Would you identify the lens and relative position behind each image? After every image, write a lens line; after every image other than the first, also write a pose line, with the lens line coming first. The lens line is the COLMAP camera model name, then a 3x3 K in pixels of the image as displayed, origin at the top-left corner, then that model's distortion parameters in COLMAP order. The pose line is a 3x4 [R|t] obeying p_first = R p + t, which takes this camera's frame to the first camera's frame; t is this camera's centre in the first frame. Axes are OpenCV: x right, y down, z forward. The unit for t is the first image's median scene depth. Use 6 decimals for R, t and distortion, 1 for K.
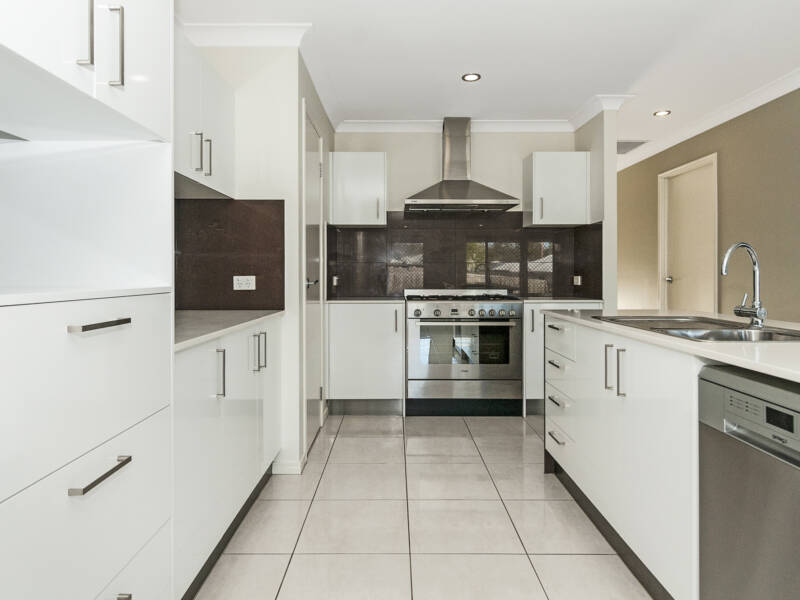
lens RADIAL K [[492.4, 0, 400.0], [0, 492.4, 300.0], [0, 0, 1]] dist [0.002041, -0.000203]
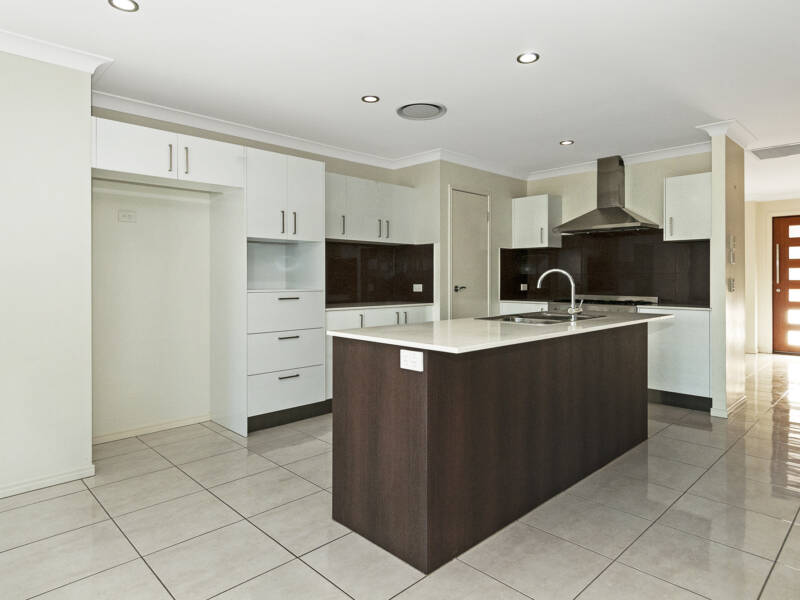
lens RADIAL K [[492.4, 0, 400.0], [0, 492.4, 300.0], [0, 0, 1]] dist [0.002041, -0.000203]
pose [[0.698042, 0.032224, -0.715331, 0.681421], [-0.038818, 0.999221, 0.007133, 0.000532], [0.715004, 0.022789, 0.698749, -0.248783]]
